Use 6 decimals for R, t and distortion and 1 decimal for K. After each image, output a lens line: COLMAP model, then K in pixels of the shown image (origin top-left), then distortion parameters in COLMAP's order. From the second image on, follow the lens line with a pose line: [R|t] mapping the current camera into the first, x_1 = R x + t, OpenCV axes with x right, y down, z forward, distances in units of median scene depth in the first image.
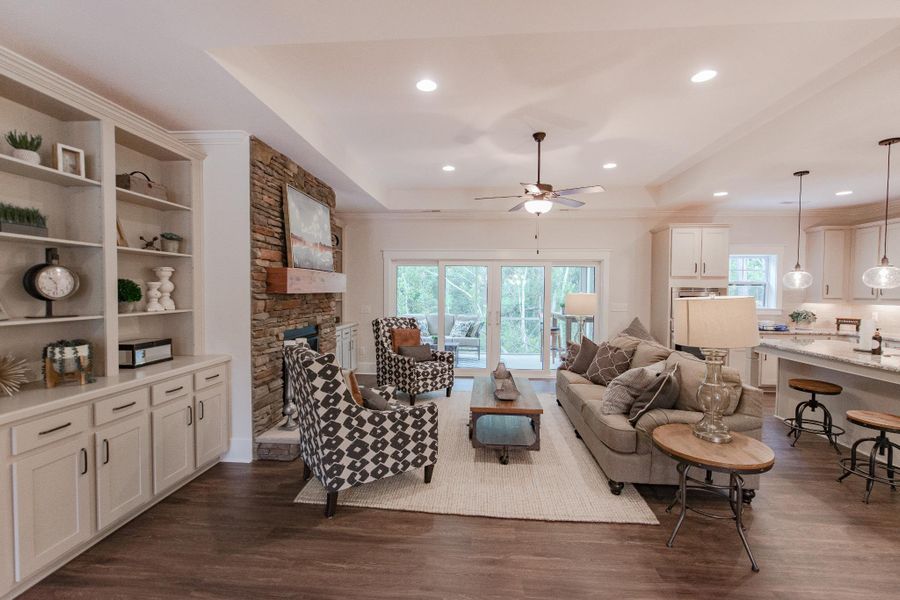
lens RADIAL K [[387.0, 0, 454.3], [0, 387.0, 300.5], [0, 0, 1]] dist [0.000964, -0.001740]
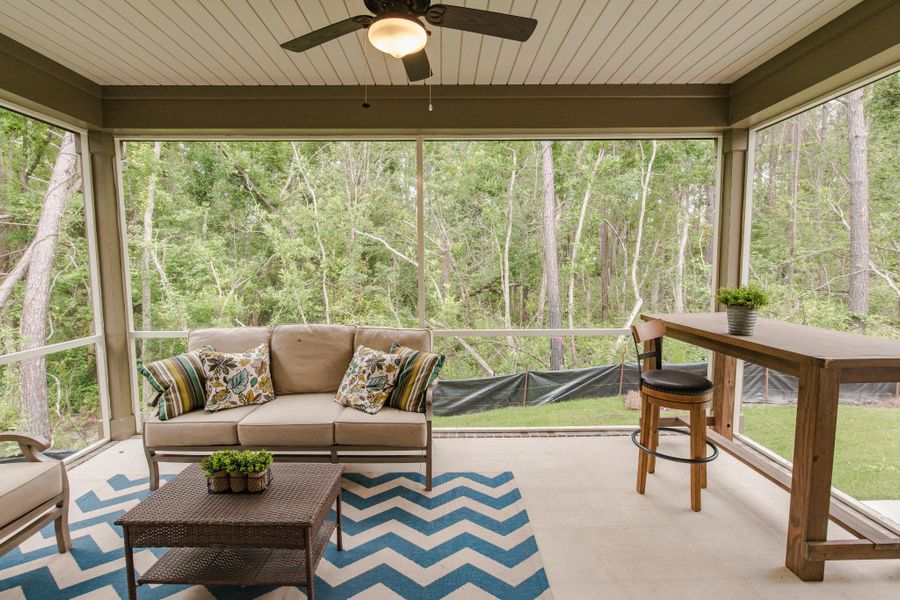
lens RADIAL K [[387.0, 0, 451.8], [0, 387.0, 295.1], [0, 0, 1]] dist [0.000964, -0.001740]
pose [[0.995649, -0.021370, 0.090697, 0.173727], [0.015975, 0.998083, 0.059800, -0.032850], [-0.091801, -0.058091, 0.994081, 2.168783]]
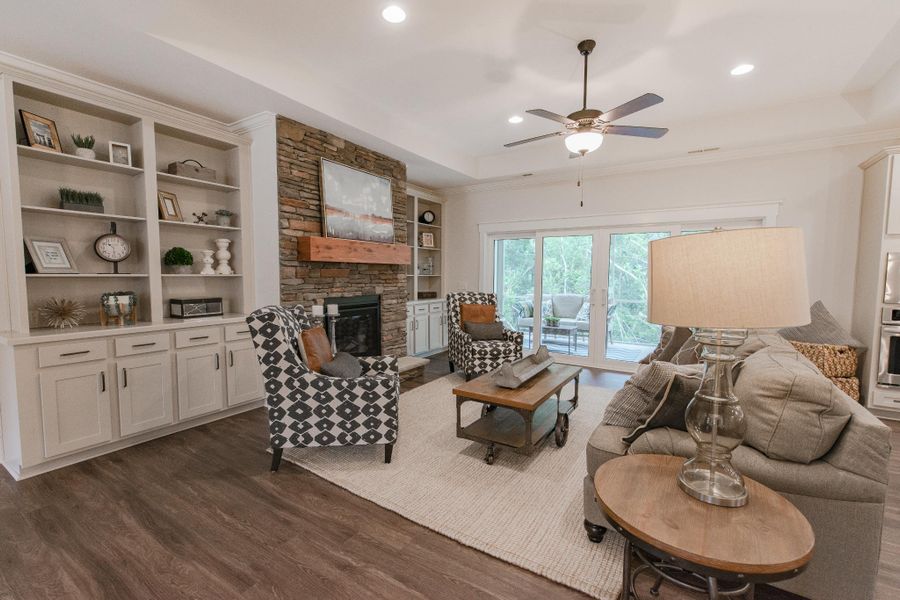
lens RADIAL K [[387.0, 0, 454.6], [0, 387.0, 299.0], [0, 0, 1]] dist [0.000964, -0.001740]
pose [[0.883644, 0.027208, -0.467369, 0.491284], [-0.011764, 0.999285, 0.035933, 0.052412], [0.468012, -0.026253, 0.883332, 0.285188]]
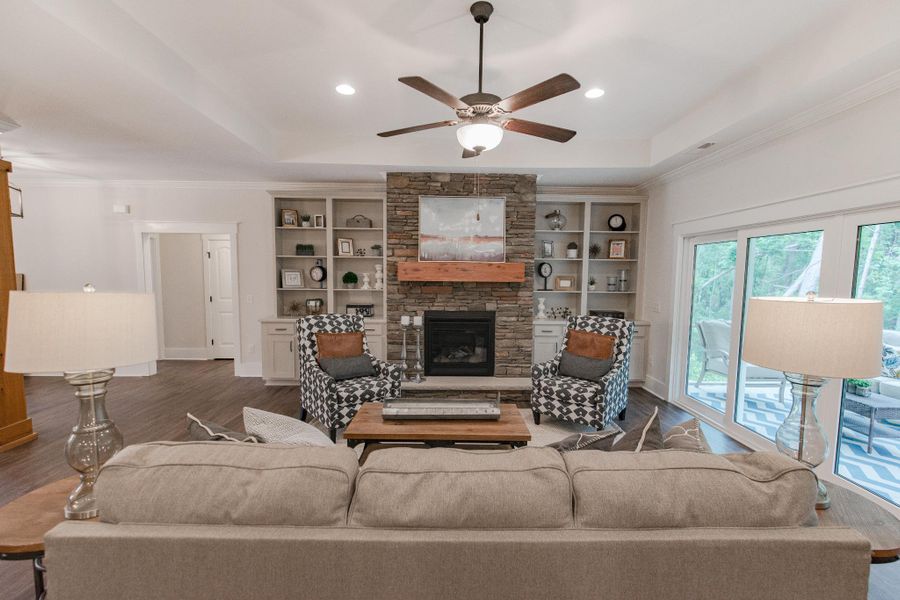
lens RADIAL K [[387.0, 0, 451.5], [0, 387.0, 301.8], [0, 0, 1]] dist [0.000964, -0.001740]
pose [[0.085050, 0.064998, -0.994254, 1.104182], [-0.037058, 0.997386, 0.062033, -0.041809], [0.995687, 0.031570, 0.087237, 1.258856]]
